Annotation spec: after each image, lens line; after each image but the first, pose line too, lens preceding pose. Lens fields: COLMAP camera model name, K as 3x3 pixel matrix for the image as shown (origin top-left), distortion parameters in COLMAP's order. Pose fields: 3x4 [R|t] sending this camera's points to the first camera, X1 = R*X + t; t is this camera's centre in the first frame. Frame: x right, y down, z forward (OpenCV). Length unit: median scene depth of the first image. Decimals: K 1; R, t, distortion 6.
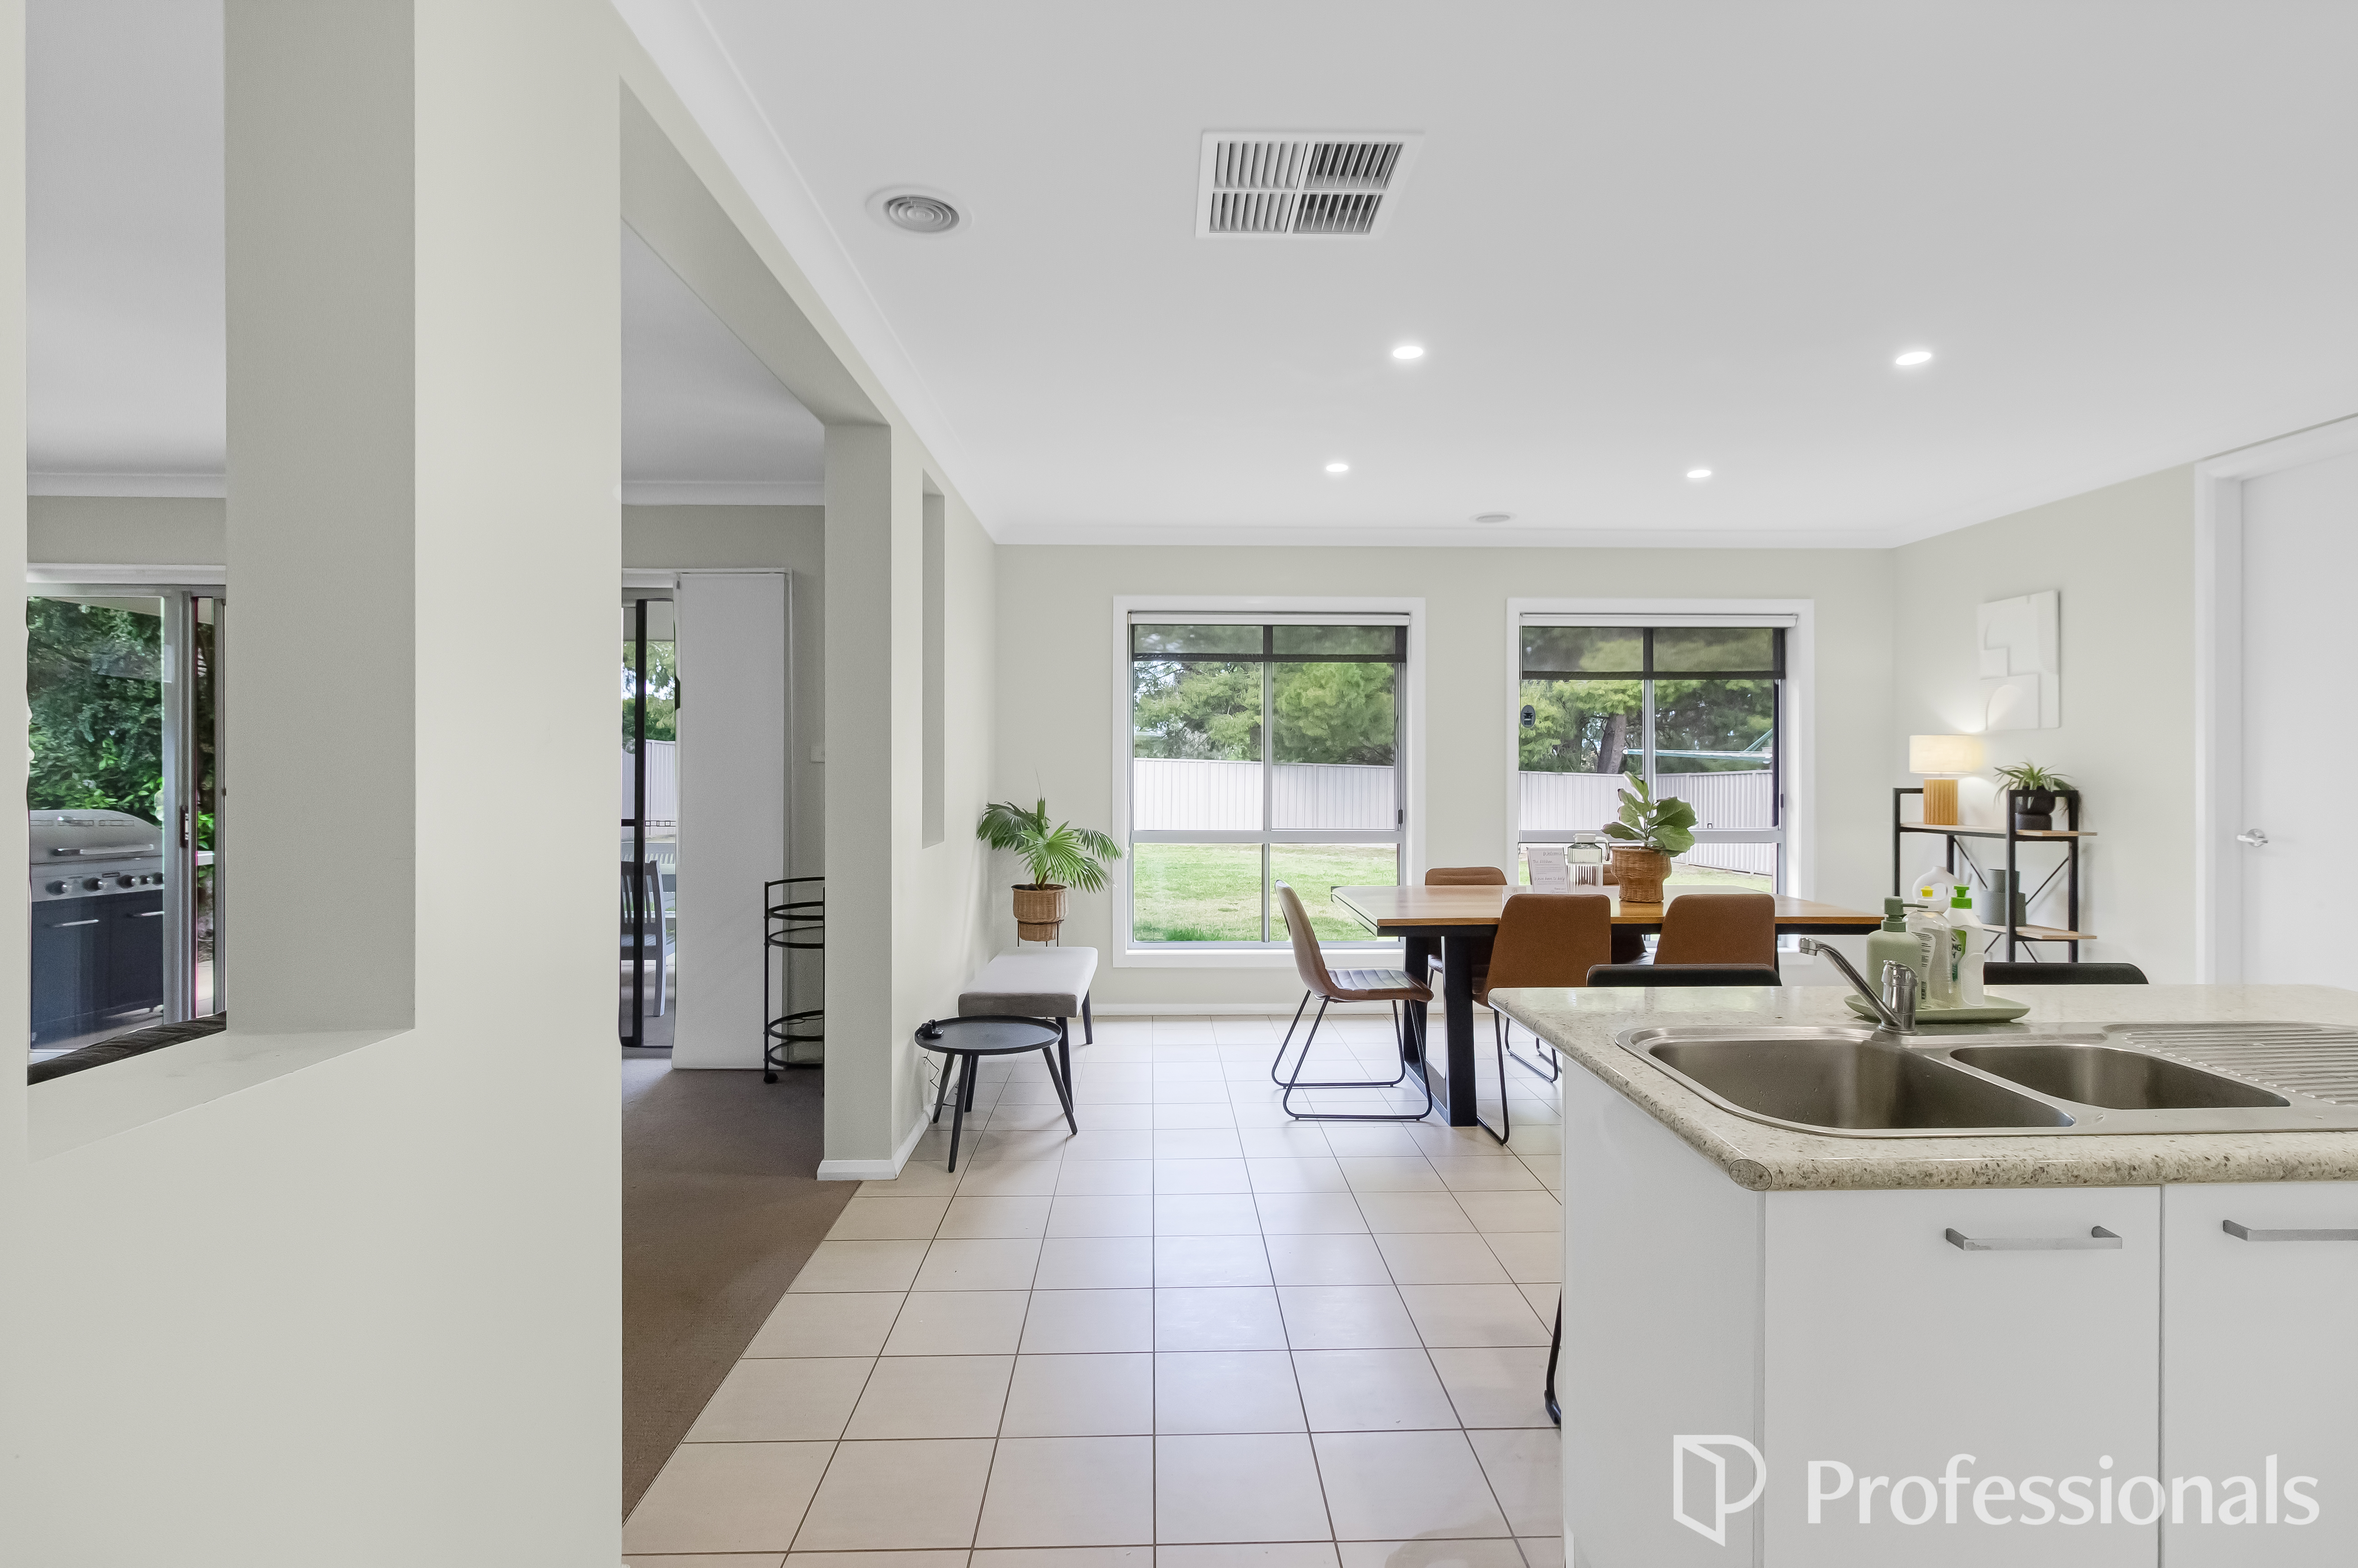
lens RADIAL K [[1128.5, 0, 1185.1], [0, 1128.5, 769.6], [0, 0, 1]] dist [0.003034, -0.000416]
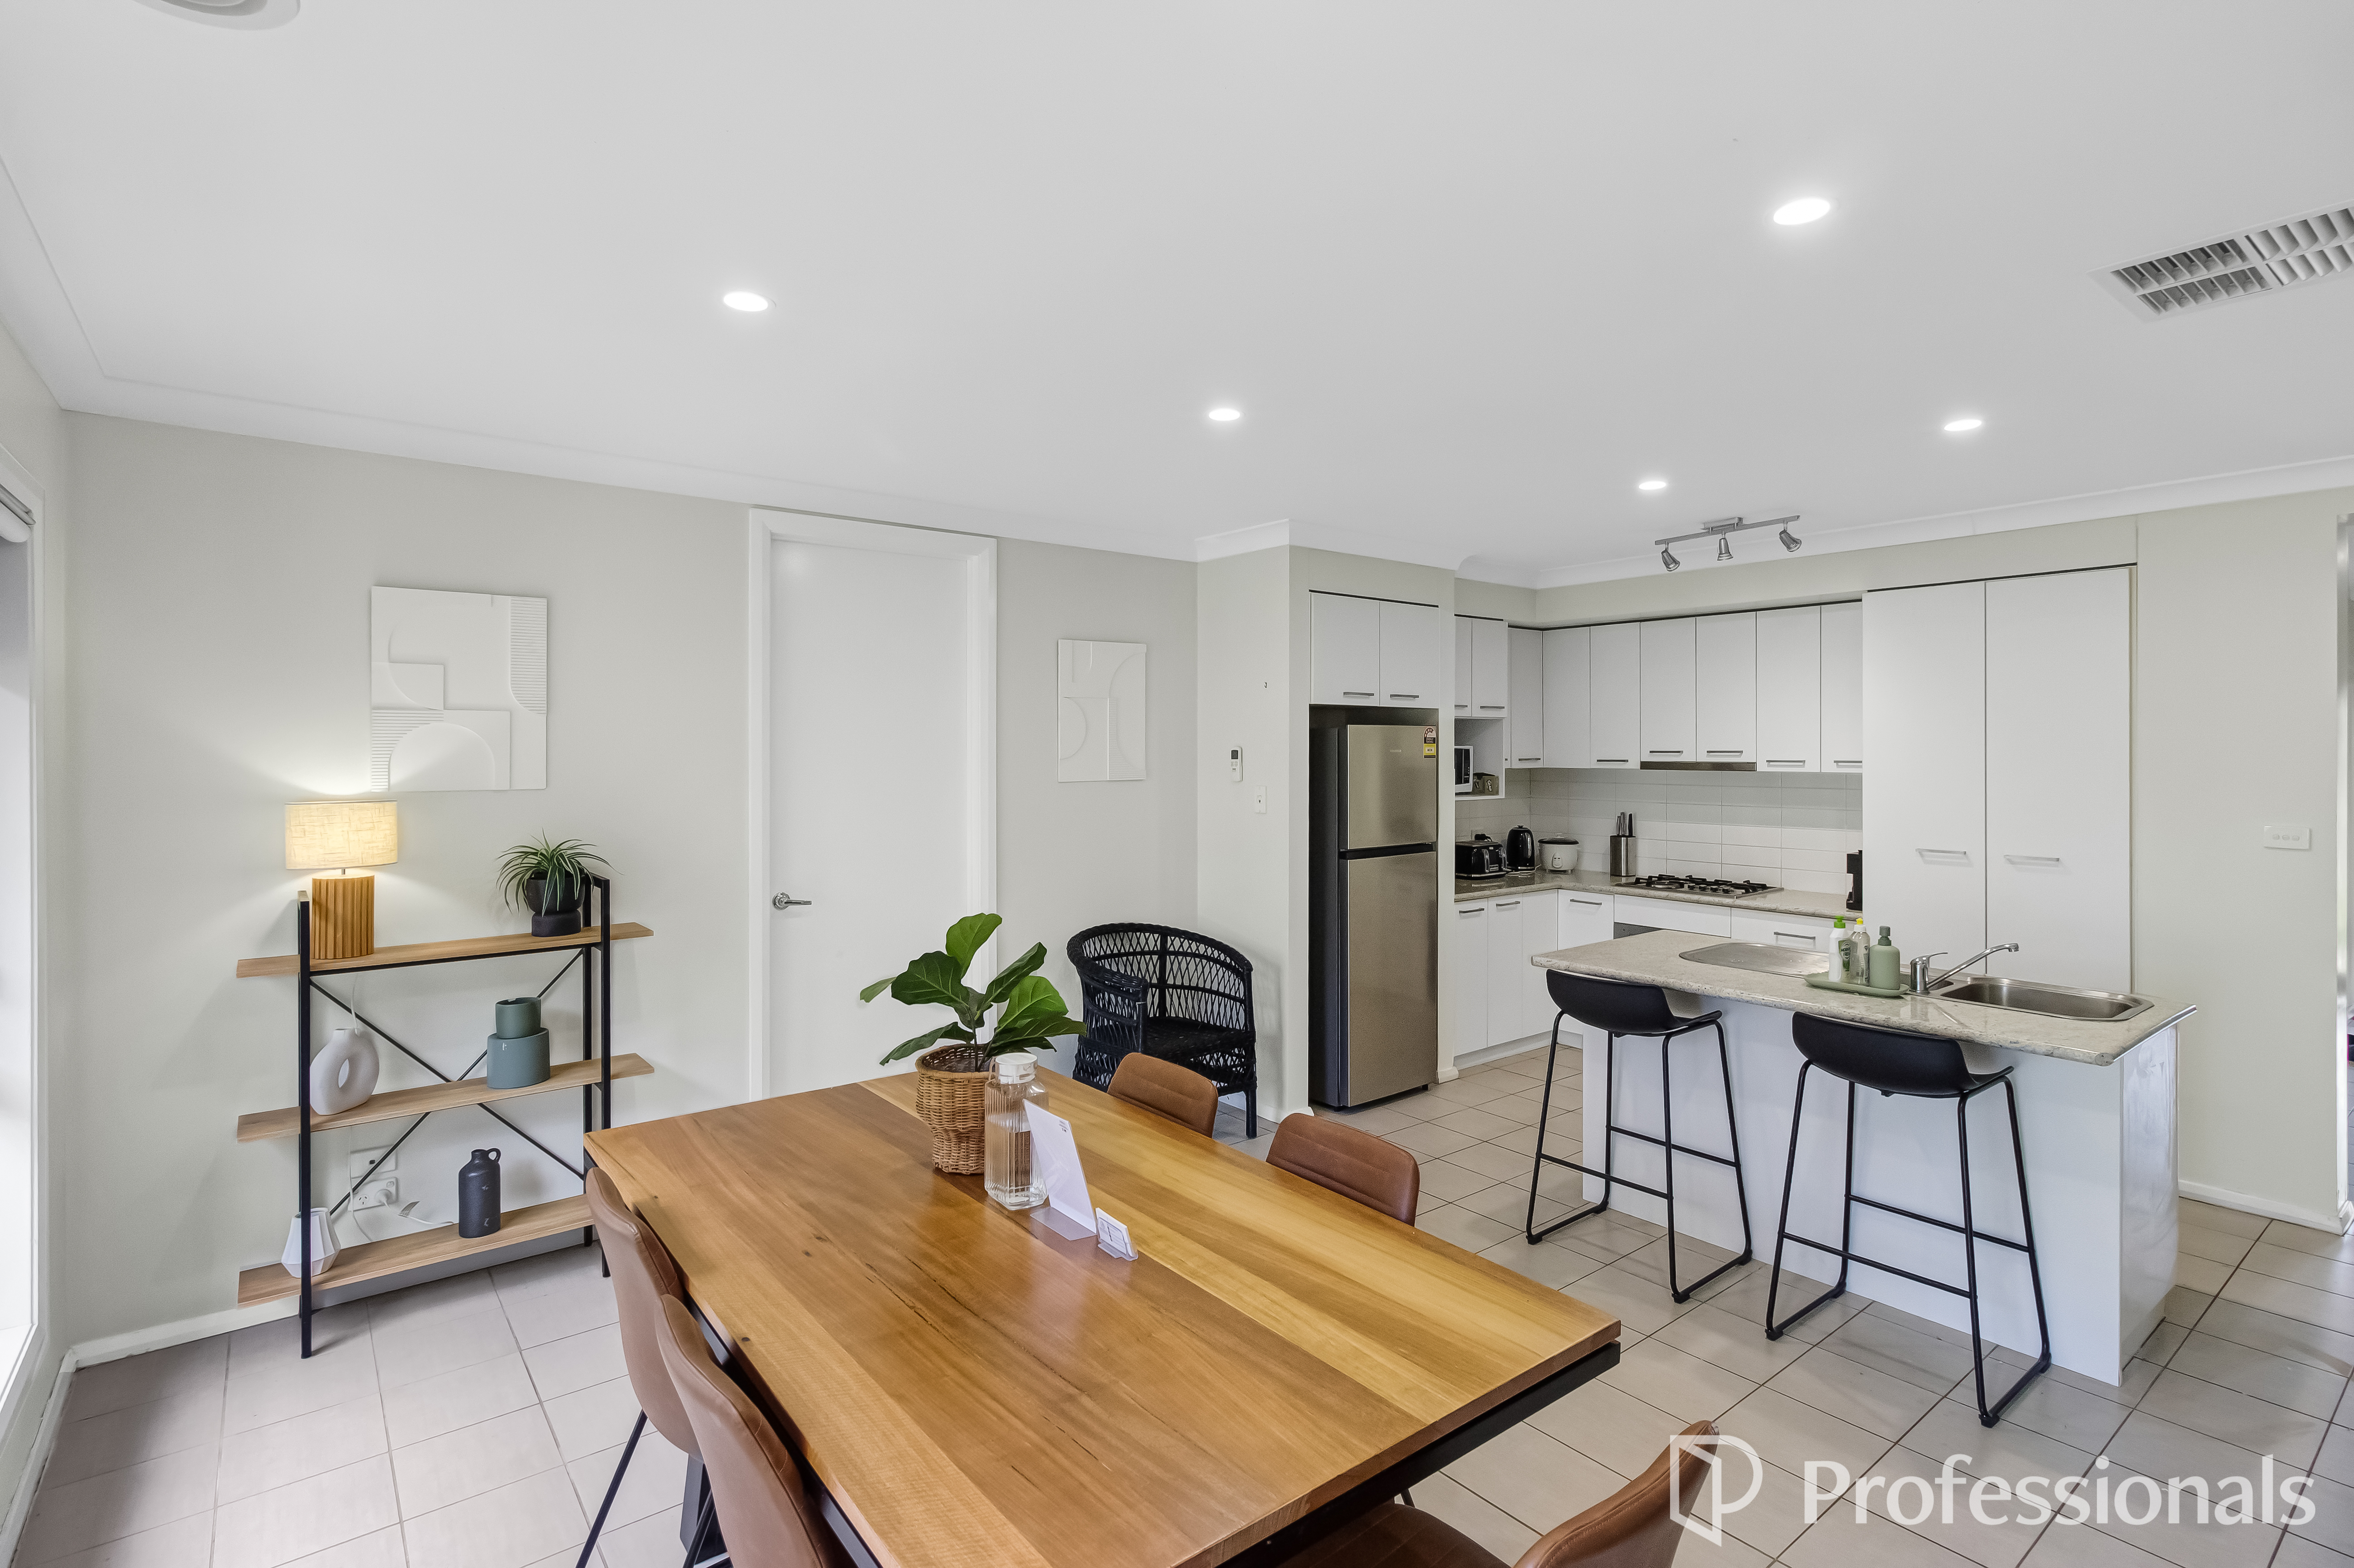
lens RADIAL K [[1126.4, 0, 1184.2], [0, 1126.4, 752.9], [0, 0, 1]] dist [0.003034, -0.000416]
pose [[-0.601421, -0.006912, 0.798903, -0.053499], [-0.000580, 0.999966, 0.008215, -0.068151], [-0.798932, 0.004478, -0.601404, 1.138088]]
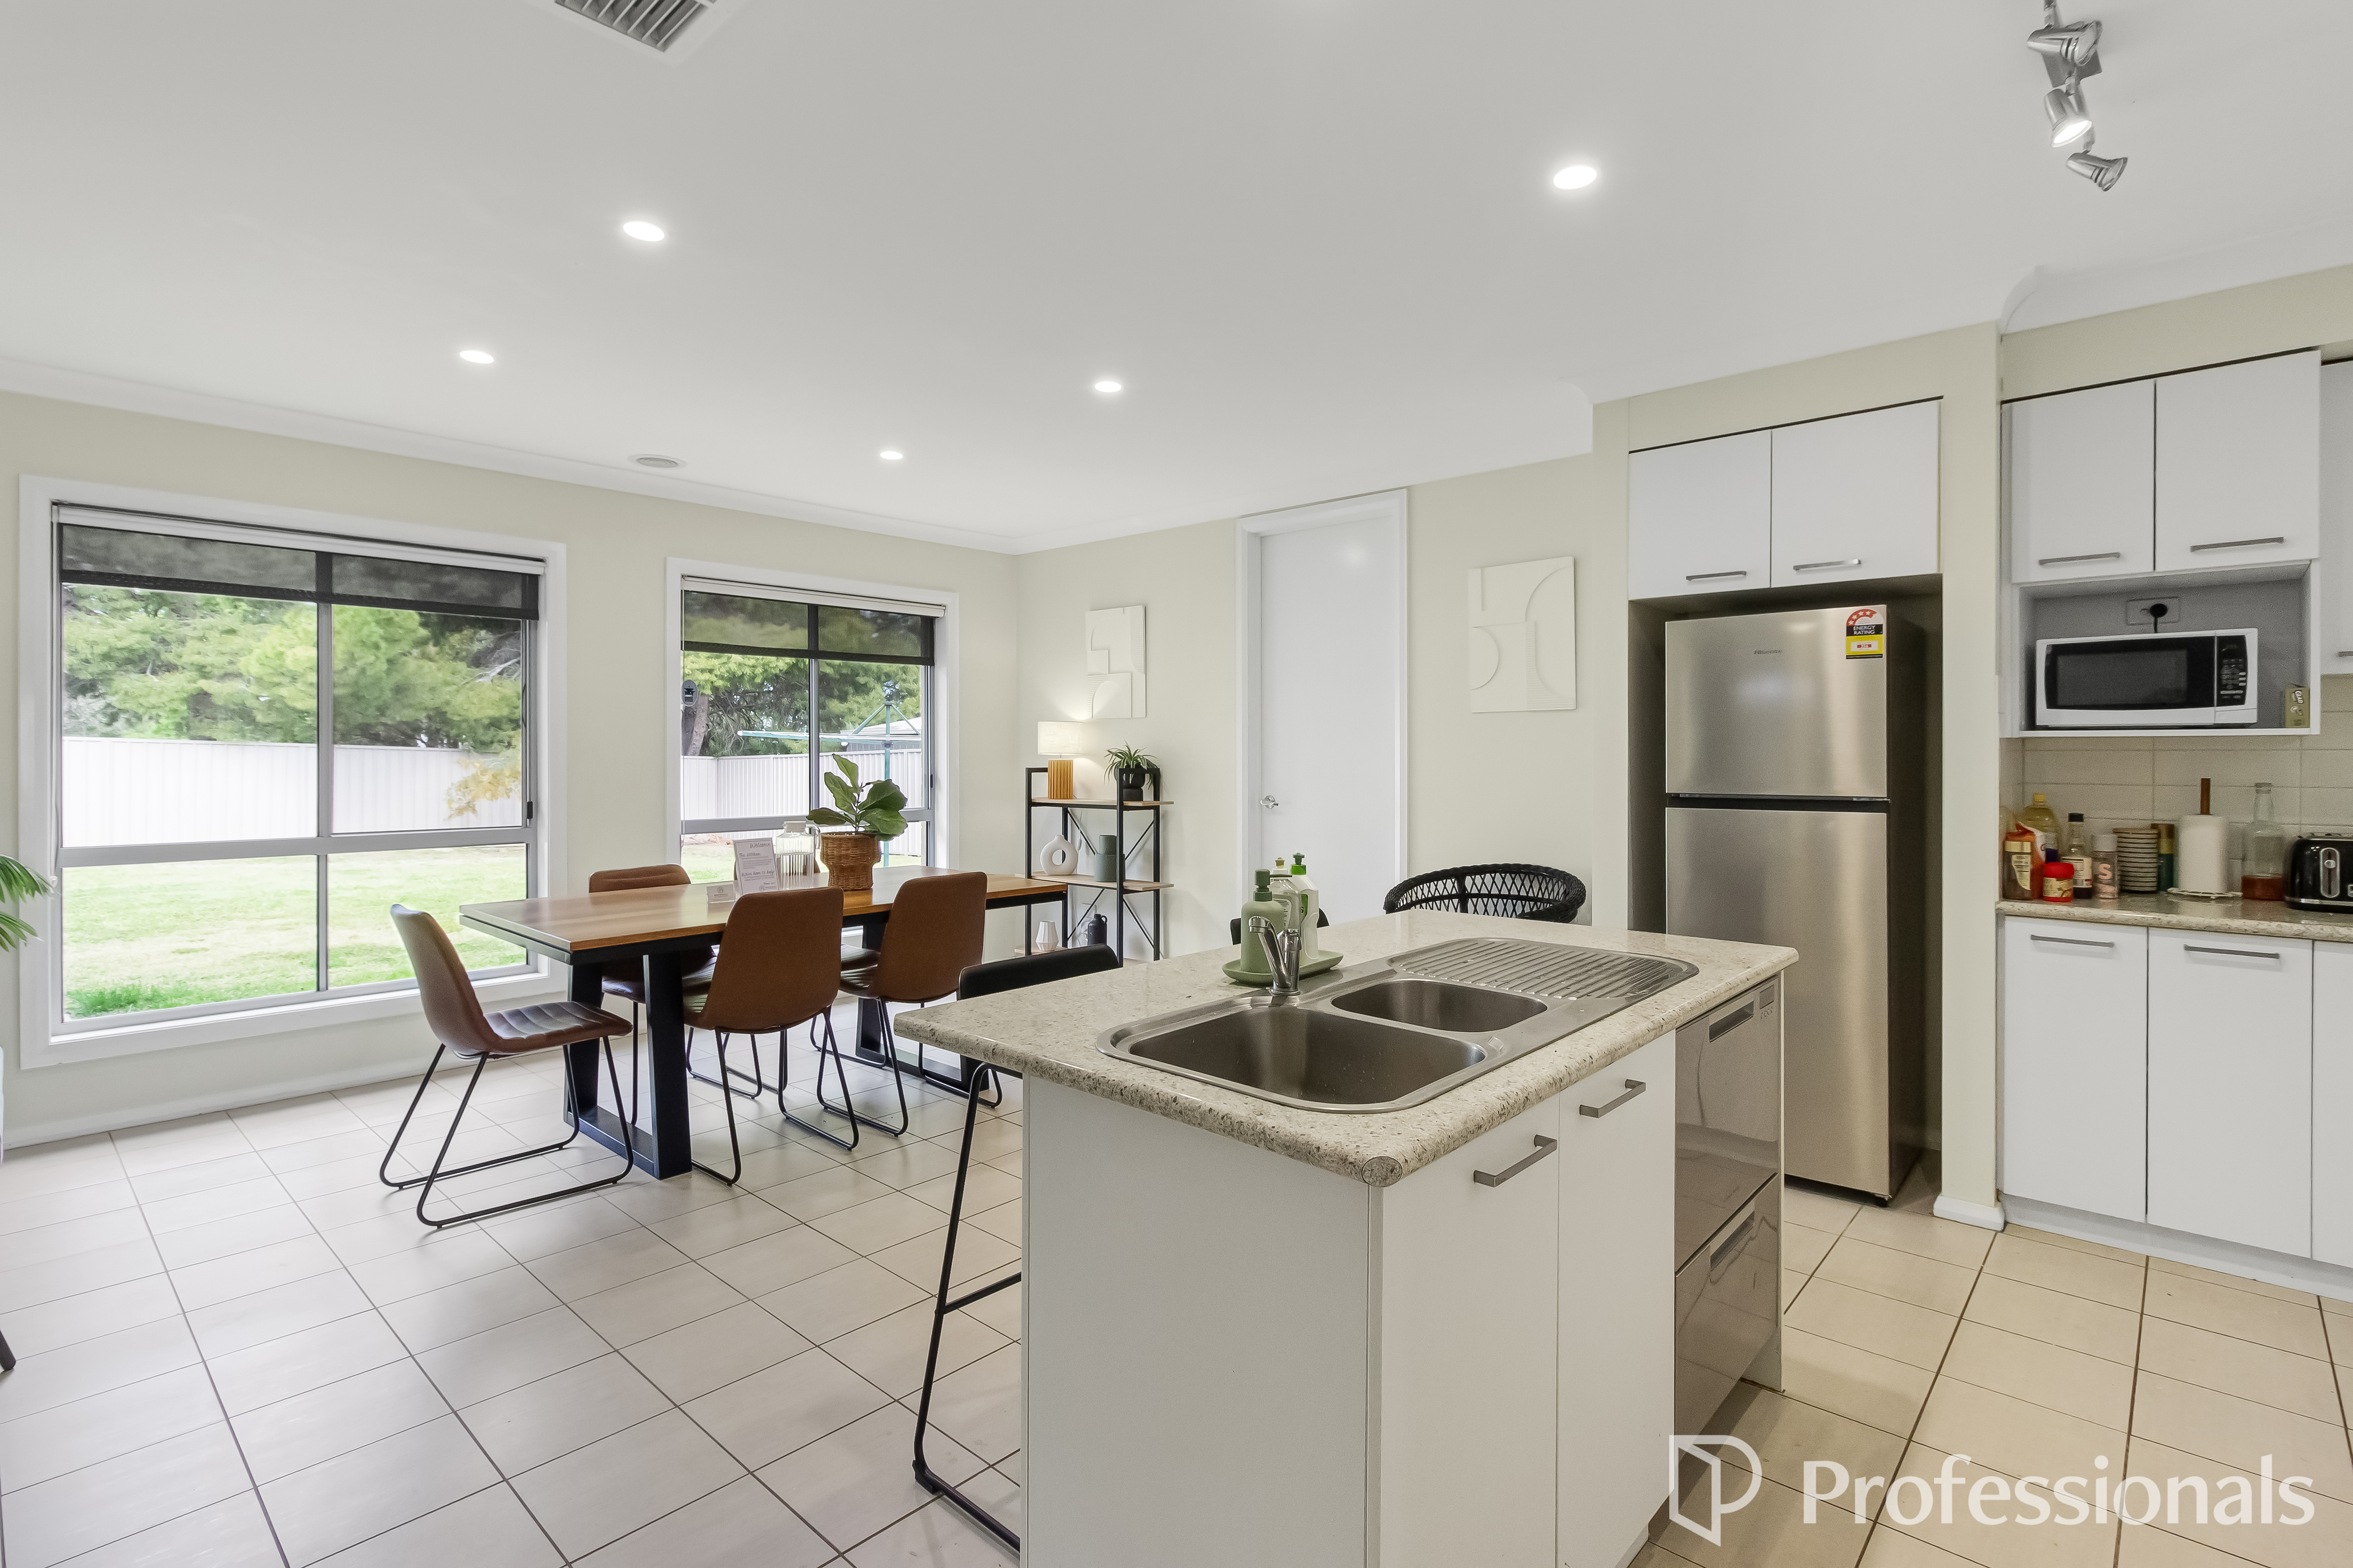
lens RADIAL K [[1126.1, 0, 1187.3], [0, 1126.1, 751.2], [0, 0, 1]] dist [0.003034, -0.000416]
pose [[0.690183, -0.000550, 0.723635, -0.084986], [0.000888, 1.000000, -0.000086, -0.000066], [-0.723634, 0.000702, 0.690183, 0.125046]]
